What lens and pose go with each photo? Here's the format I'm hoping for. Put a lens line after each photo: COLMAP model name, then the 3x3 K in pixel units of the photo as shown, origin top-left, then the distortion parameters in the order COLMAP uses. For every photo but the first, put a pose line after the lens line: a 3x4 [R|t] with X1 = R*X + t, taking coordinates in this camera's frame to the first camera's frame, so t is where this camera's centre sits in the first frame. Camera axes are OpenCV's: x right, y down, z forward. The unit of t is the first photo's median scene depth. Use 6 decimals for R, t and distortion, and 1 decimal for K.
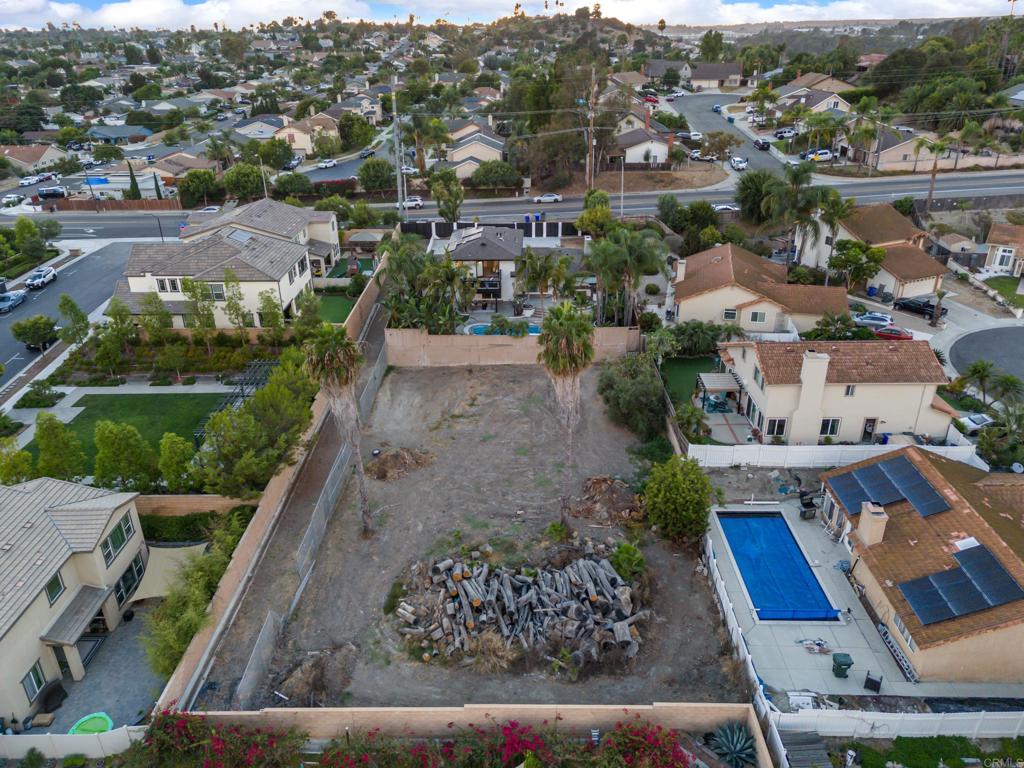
lens RADIAL K [[759.4, 0, 504.4], [0, 759.4, 384.3], [0, 0, 1]] dist [0.038513, -0.000493]
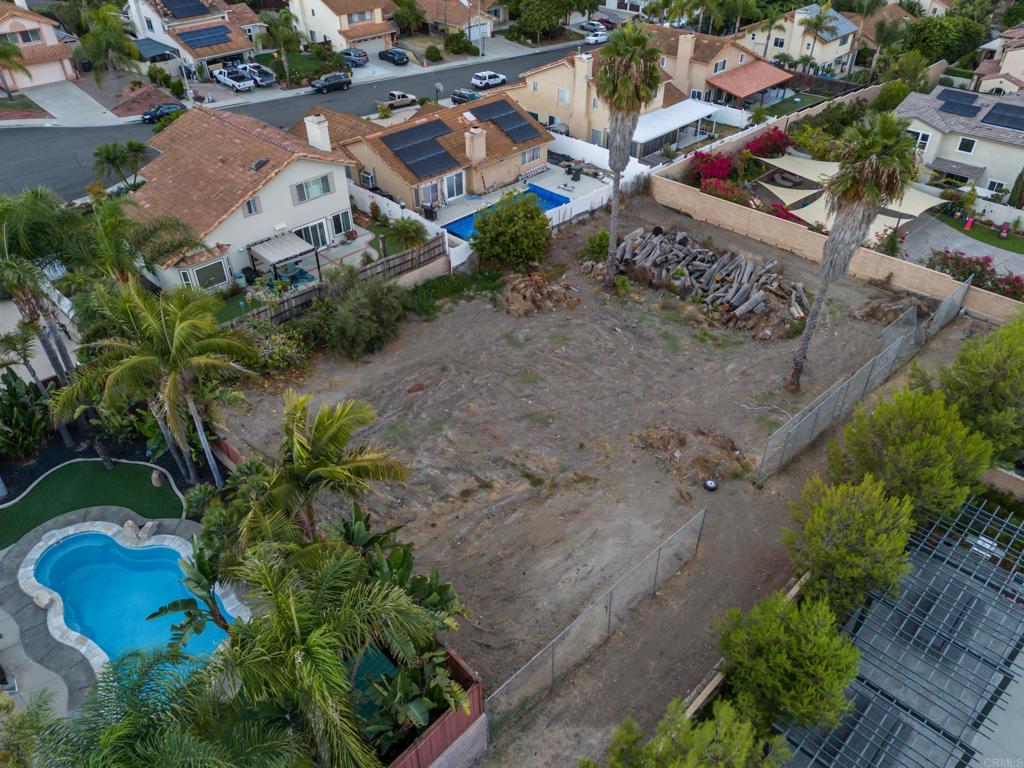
lens RADIAL K [[759.4, 0, 506.6], [0, 759.4, 383.6], [0, 0, 1]] dist [0.038513, -0.000493]
pose [[-0.724715, -0.400663, 0.560586, -0.433707], [0.307214, 0.540345, 0.783356, -0.564846], [-0.616772, 0.739930, -0.268507, 1.473922]]
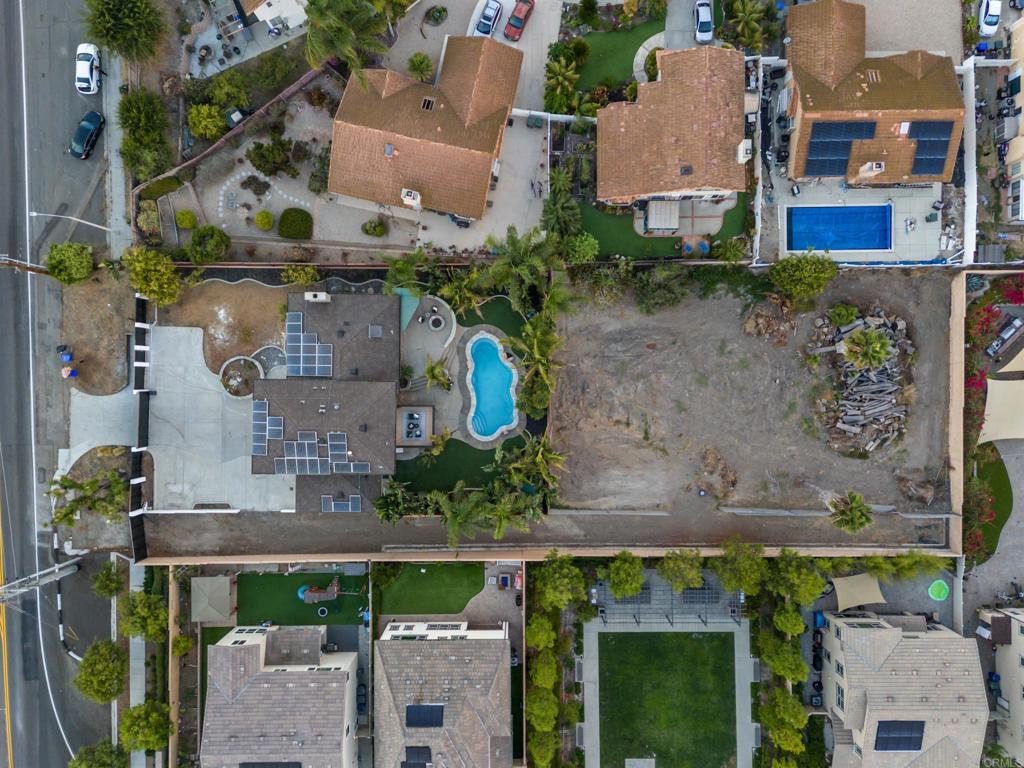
lens RADIAL K [[759.4, 0, 514.4], [0, 759.4, 387.4], [0, 0, 1]] dist [0.038513, -0.000493]
pose [[-0.025285, -0.999657, 0.006779, 0.012426], [0.425773, -0.004633, 0.904818, -1.496262], [-0.904477, 0.025765, 0.425745, 0.903185]]
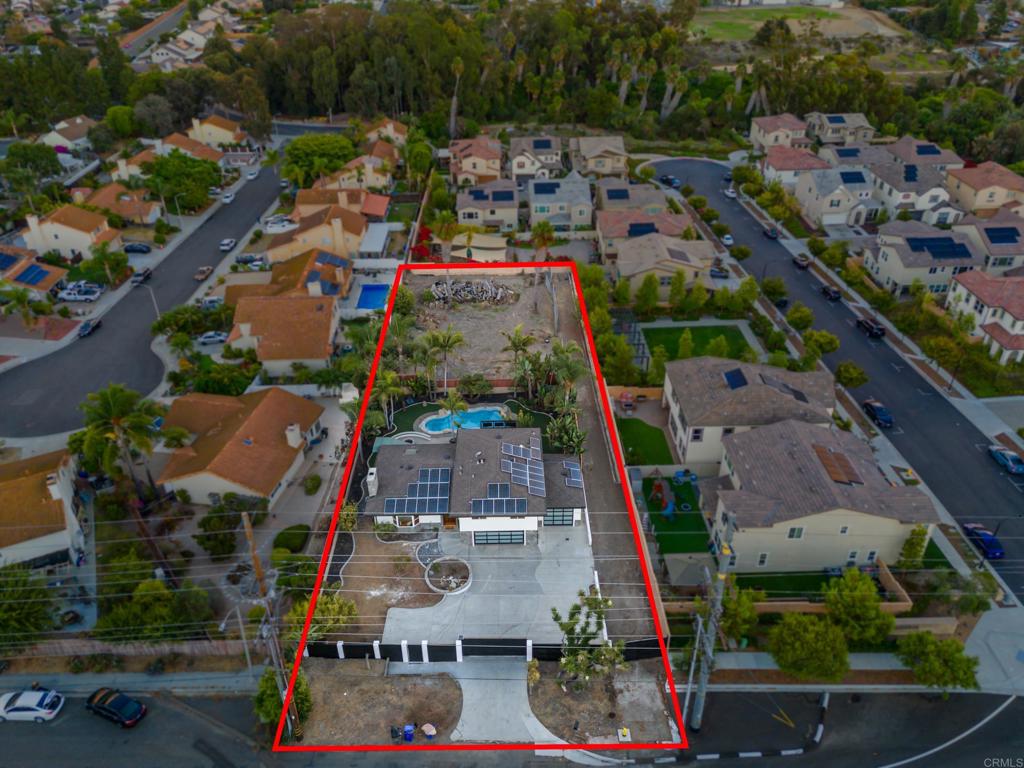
lens RADIAL K [[759.4, 0, 505.9], [0, 759.4, 384.2], [0, 0, 1]] dist [0.038513, -0.000493]
pose [[-0.998798, 0.045261, -0.018840, -0.037968], [0.007993, 0.529475, 0.848288, -1.702948], [0.048370, 0.847118, -0.529200, 2.499320]]
